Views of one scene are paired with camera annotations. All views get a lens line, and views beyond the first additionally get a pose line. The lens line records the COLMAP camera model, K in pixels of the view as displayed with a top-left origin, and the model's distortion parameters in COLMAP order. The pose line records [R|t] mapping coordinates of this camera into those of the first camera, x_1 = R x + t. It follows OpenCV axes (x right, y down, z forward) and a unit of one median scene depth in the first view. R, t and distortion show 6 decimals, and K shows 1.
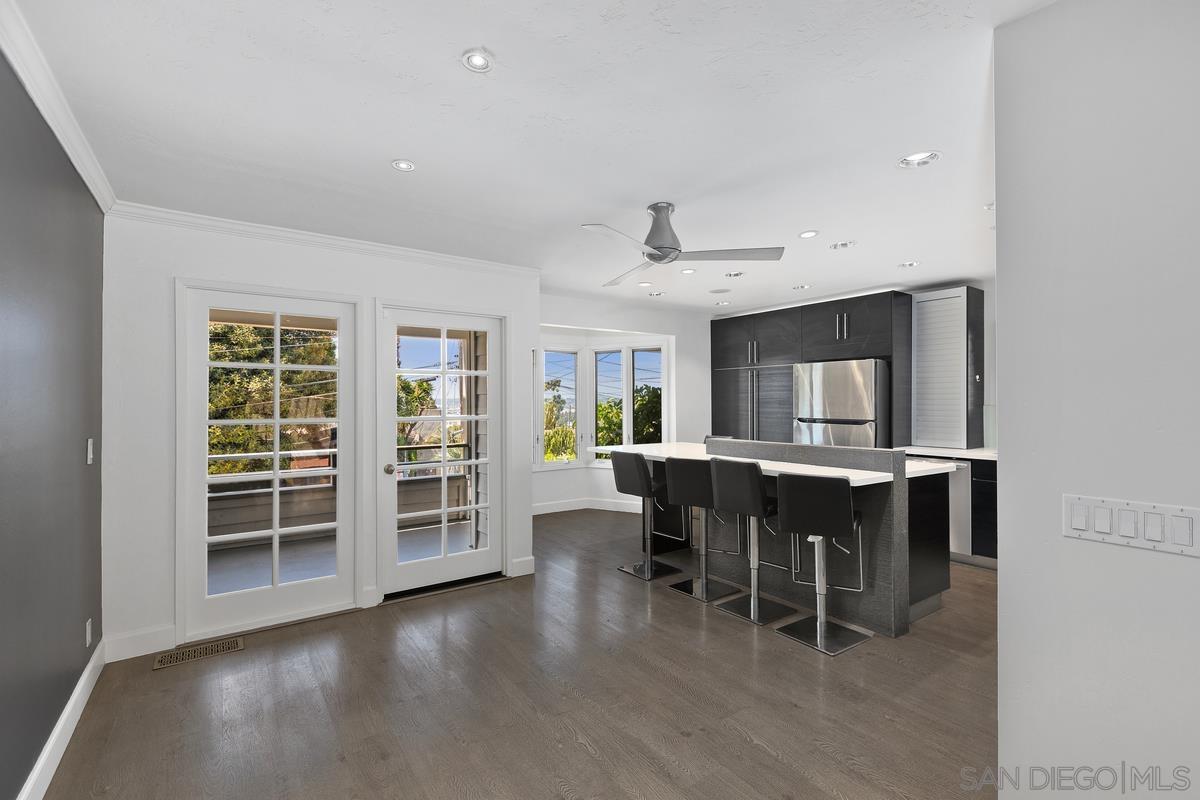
lens RADIAL K [[544.4, 0, 590.3], [0, 544.4, 400.7], [0, 0, 1]] dist [0.003282, 0.000321]
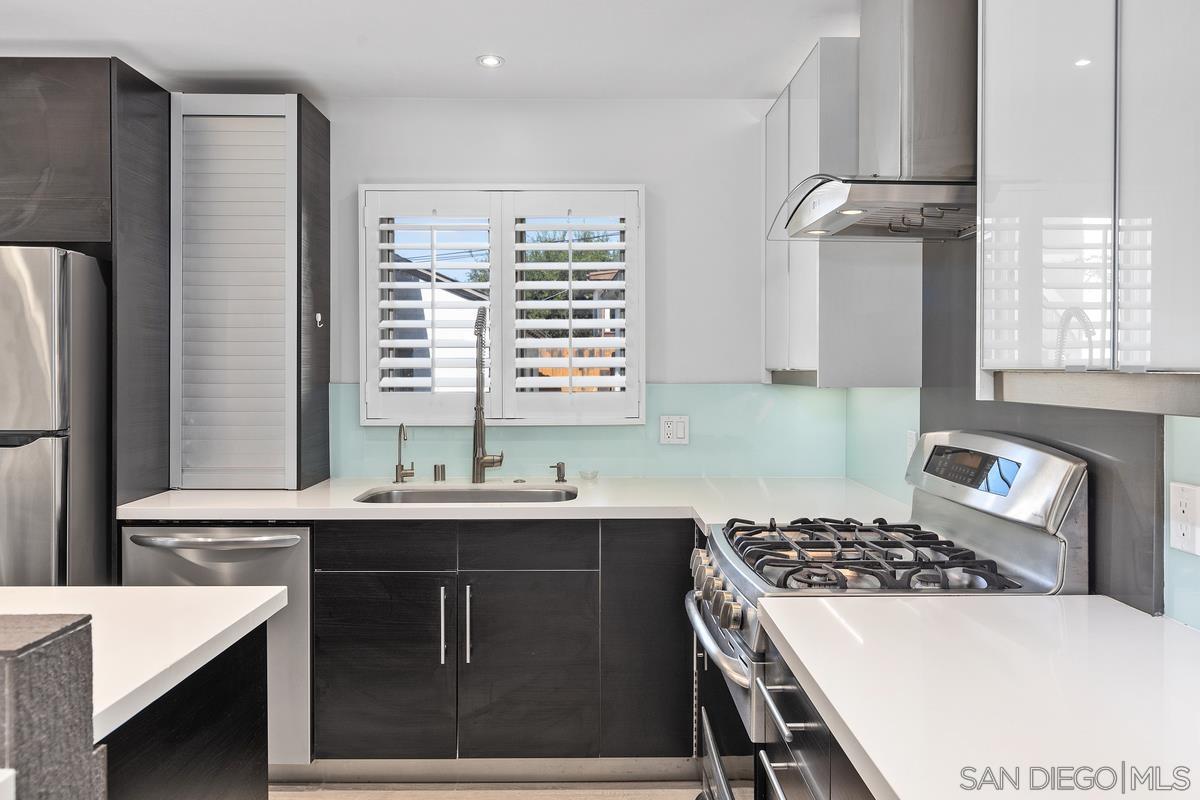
lens RADIAL K [[879.3, 0, 616.9], [0, 879.3, 379.9], [0, 0, 1]] dist [0.011297, -0.008699]
pose [[0.561264, -0.006189, 0.827614, 0.254970], [-0.003966, 0.999940, 0.010167, -0.002163], [-0.827627, -0.008989, 0.561206, 0.396544]]
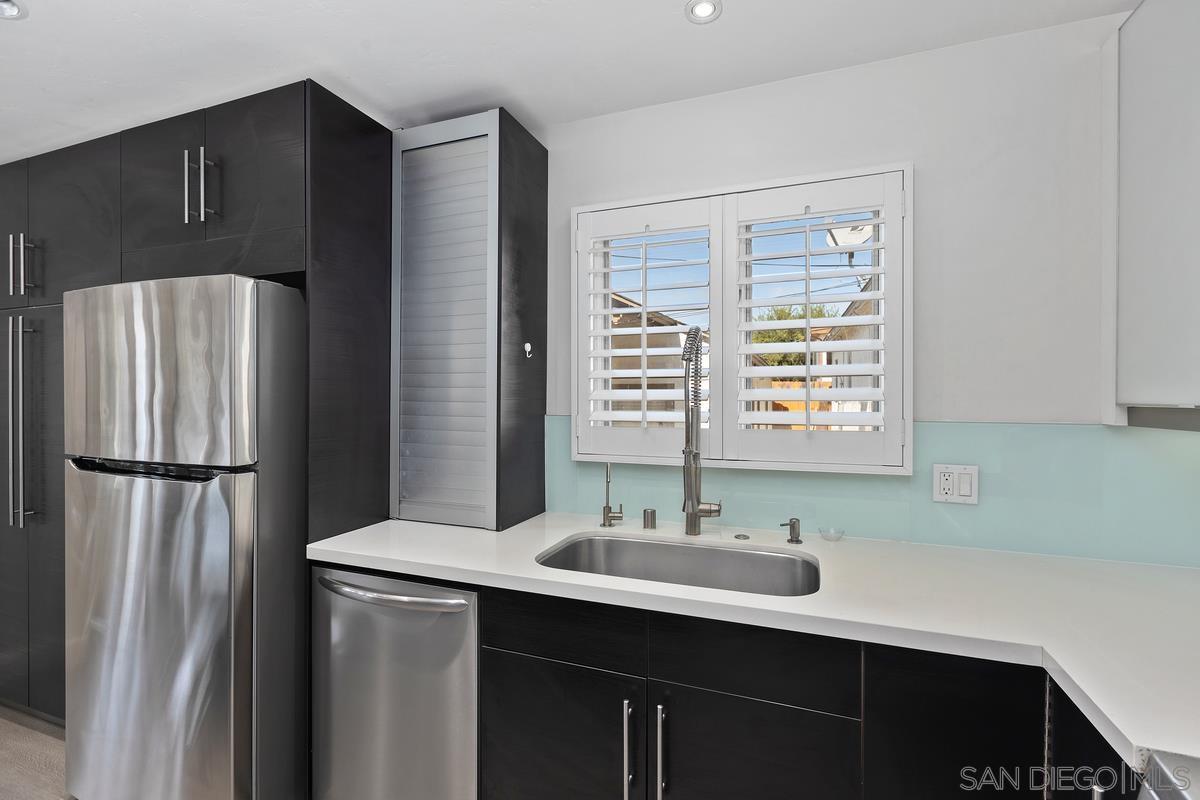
lens RADIAL K [[544.4, 0, 596.9], [0, 544.4, 400.2], [0, 0, 1]] dist [0.003282, 0.000321]
pose [[0.840676, 0.002706, 0.541532, 0.503288], [-0.006318, 0.999968, 0.004810, -0.005749], [-0.541502, -0.007465, 0.840666, 0.593665]]
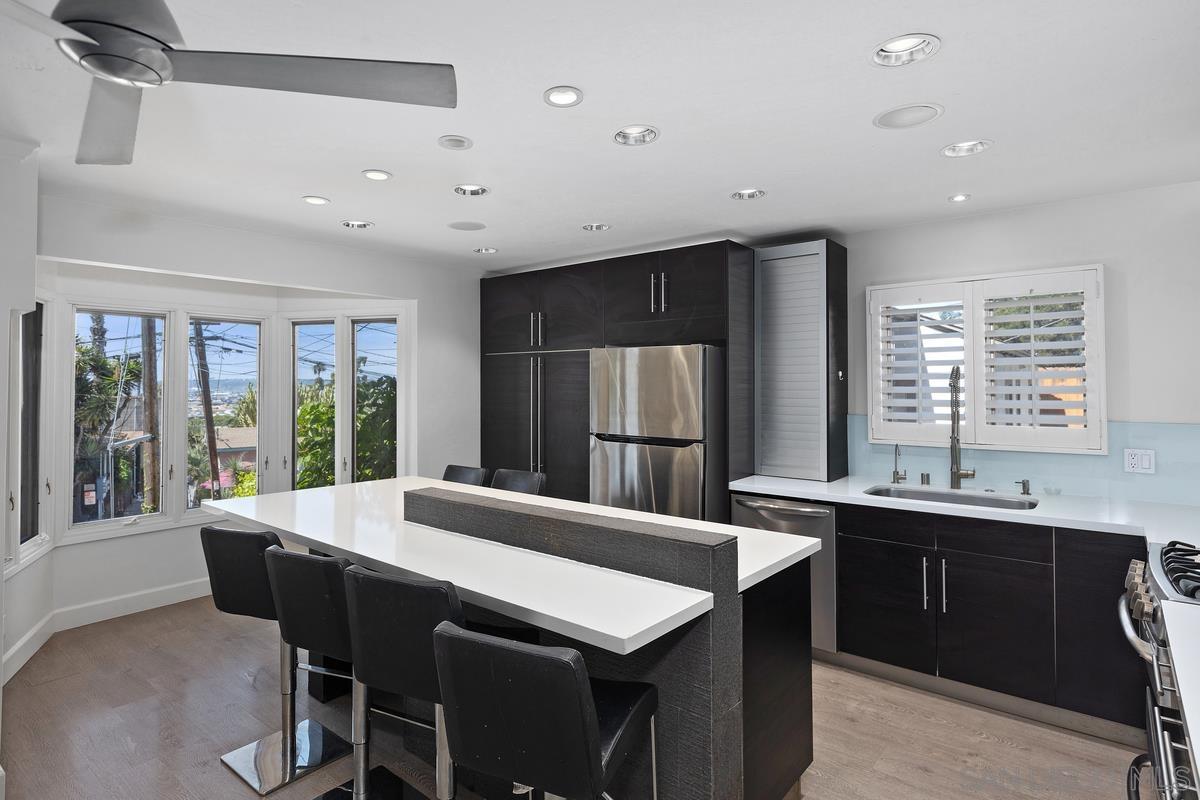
lens RADIAL K [[646.9, 0, 581.3], [0, 646.9, 368.5], [0, 0, 1]] dist [-0.003593, -0.003030]
pose [[0.966011, 0.008851, 0.258350, 0.179038], [-0.002975, 0.999728, -0.023127, -0.028937], [-0.258484, 0.021573, 0.965775, 0.288548]]
